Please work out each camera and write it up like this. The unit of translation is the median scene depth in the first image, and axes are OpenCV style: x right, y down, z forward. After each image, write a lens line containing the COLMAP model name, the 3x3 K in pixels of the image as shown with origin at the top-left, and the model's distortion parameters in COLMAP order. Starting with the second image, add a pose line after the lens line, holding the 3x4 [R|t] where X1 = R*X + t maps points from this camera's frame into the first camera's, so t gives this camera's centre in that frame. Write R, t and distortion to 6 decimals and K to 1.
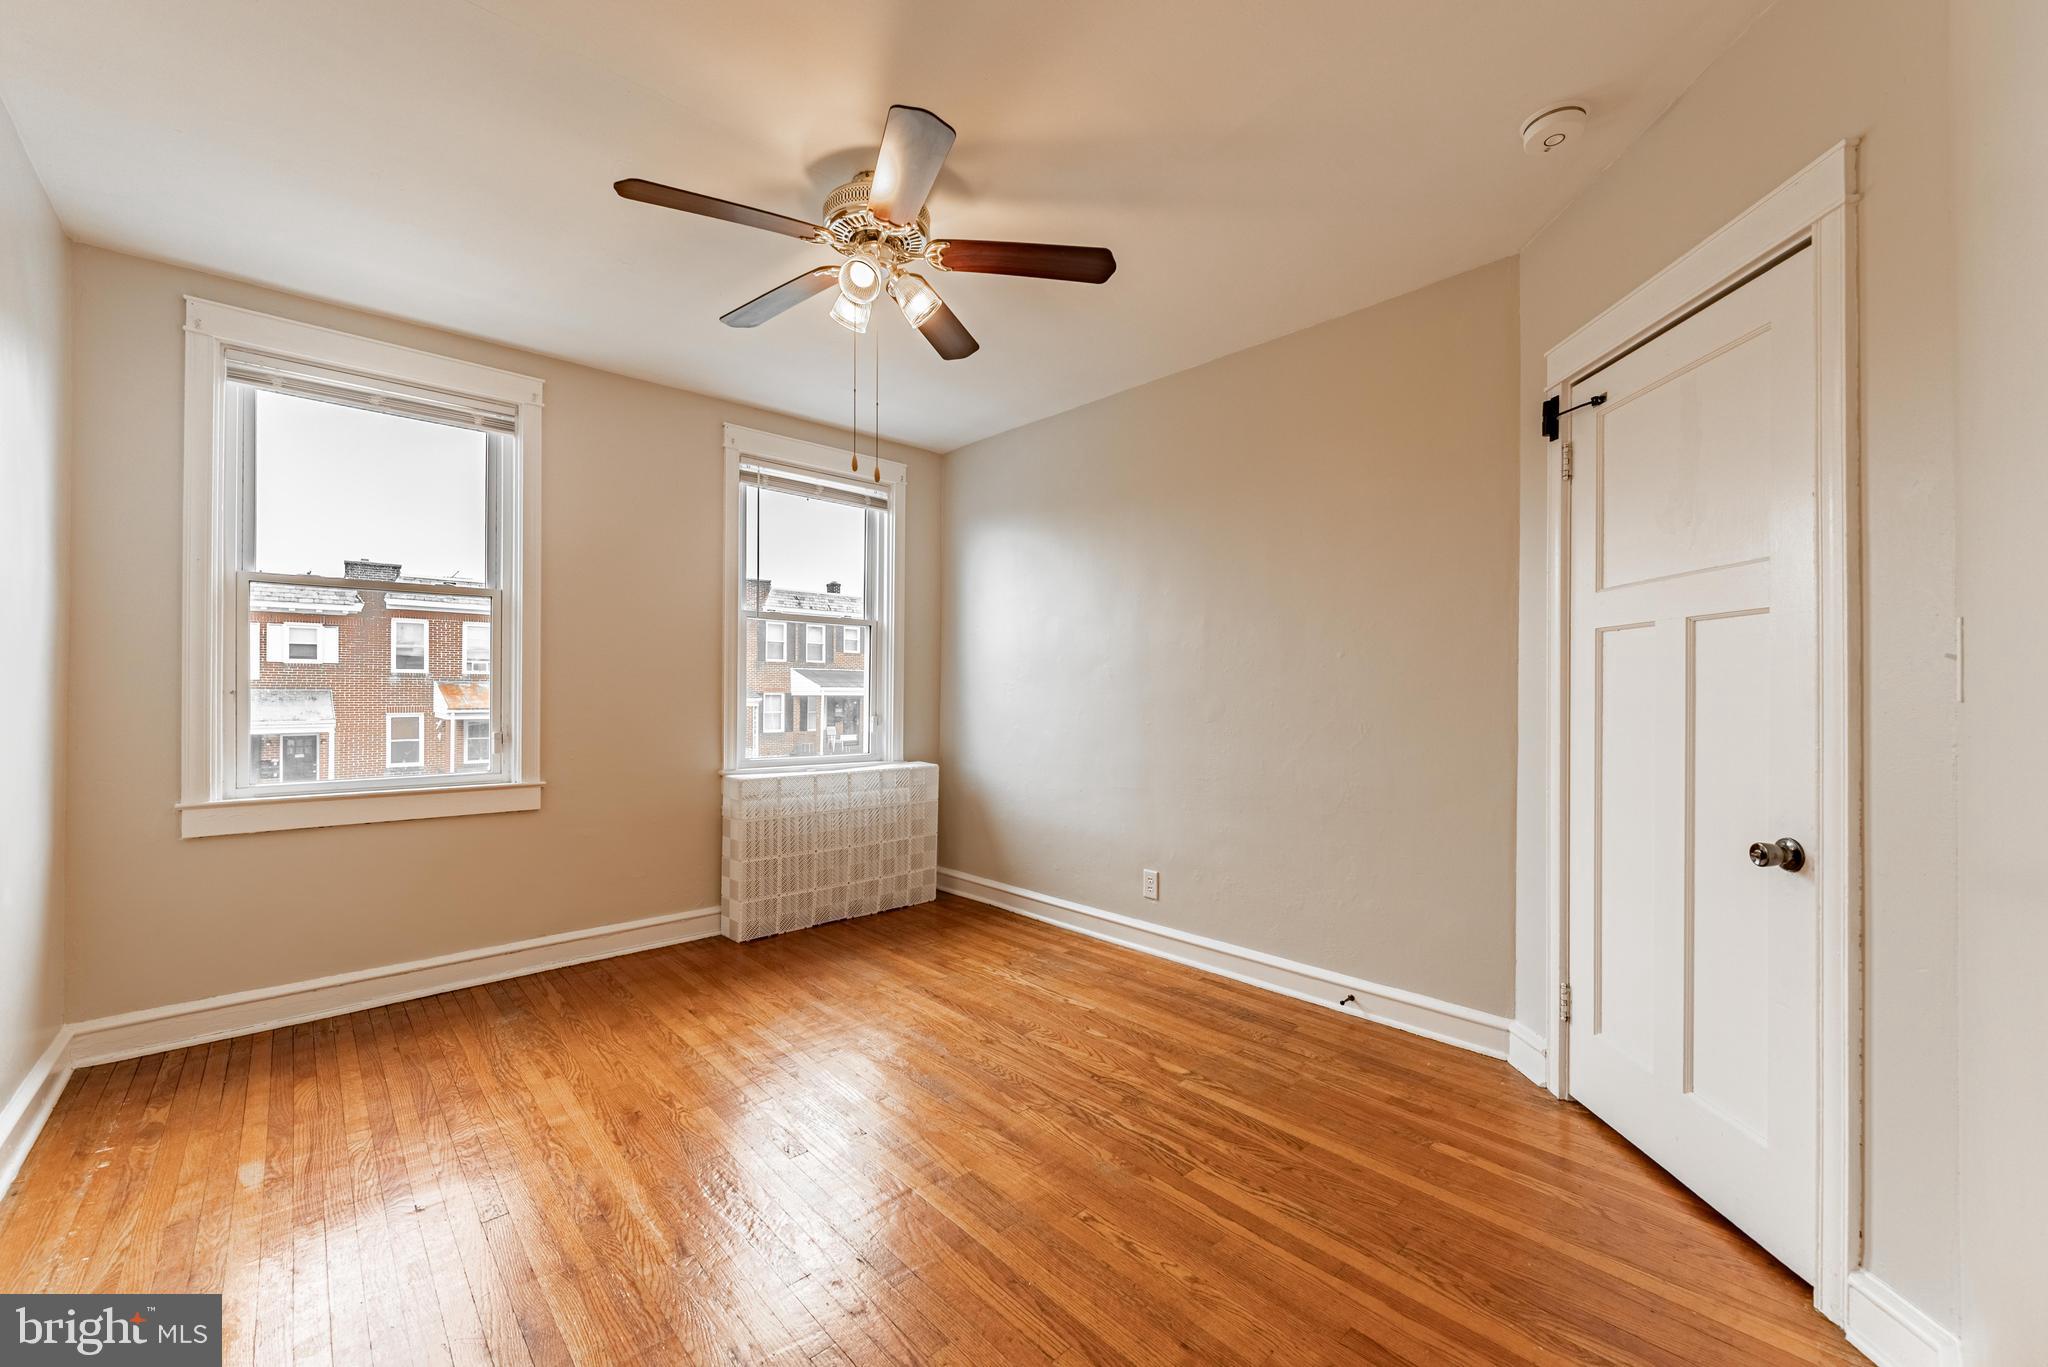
lens RADIAL K [[814.7, 0, 1009.2], [0, 814.7, 682.9], [0, 0, 1]] dist [0.005242, -0.000356]
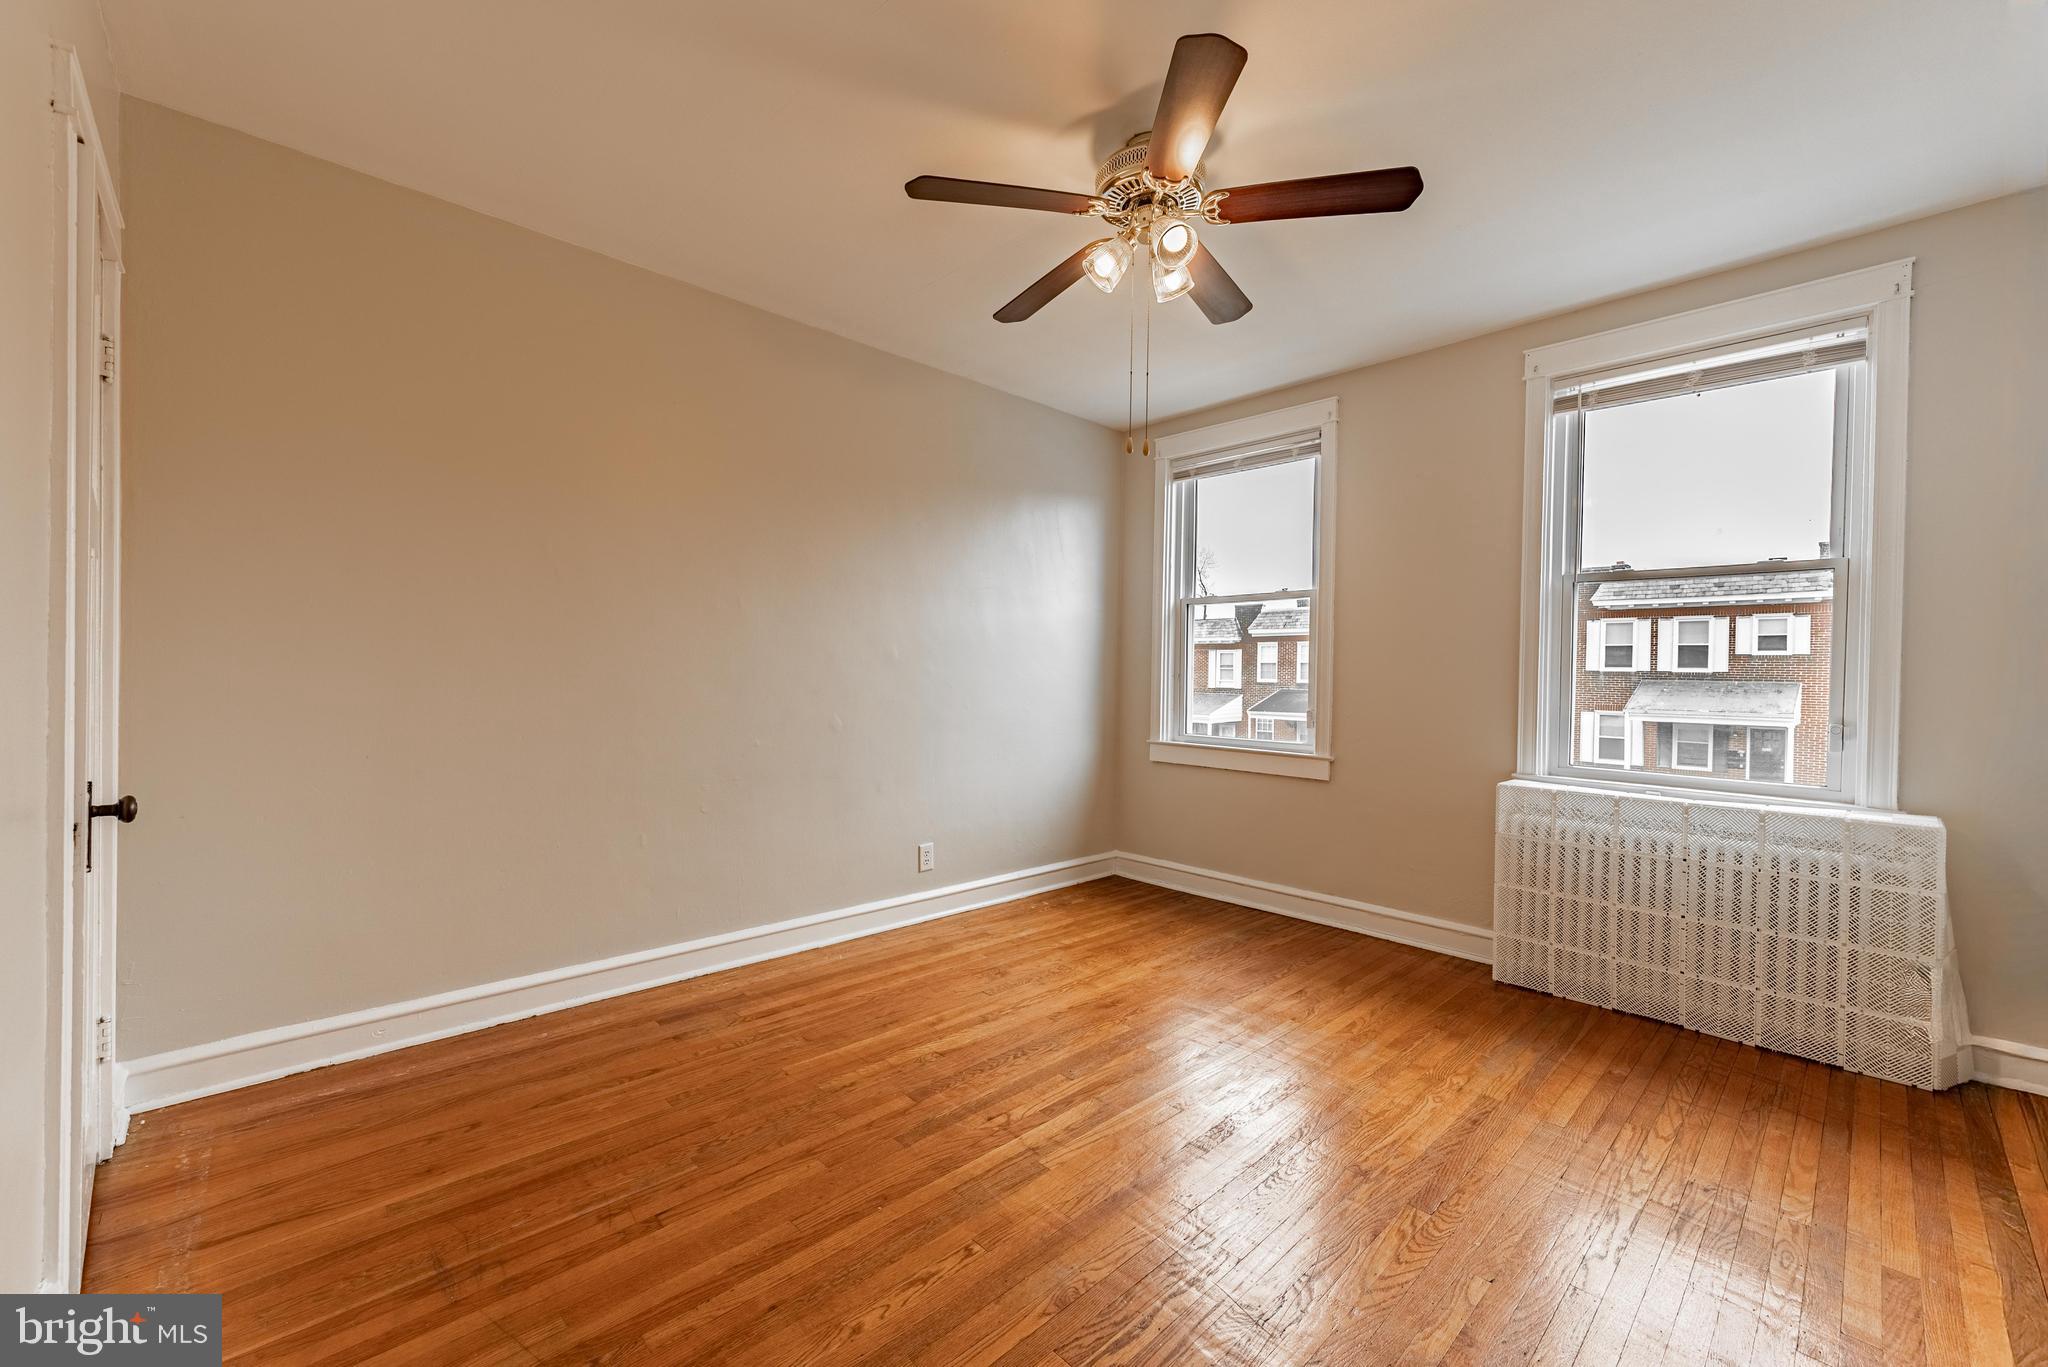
lens RADIAL K [[814.7, 0, 1034.0], [0, 814.7, 683.1], [0, 0, 1]] dist [0.005242, -0.000356]
pose [[0.034377, 0.011176, -0.999346, 0.490714], [-0.003035, 0.999934, 0.011078, 0.007999], [0.999404, 0.002653, 0.034408, 0.511829]]
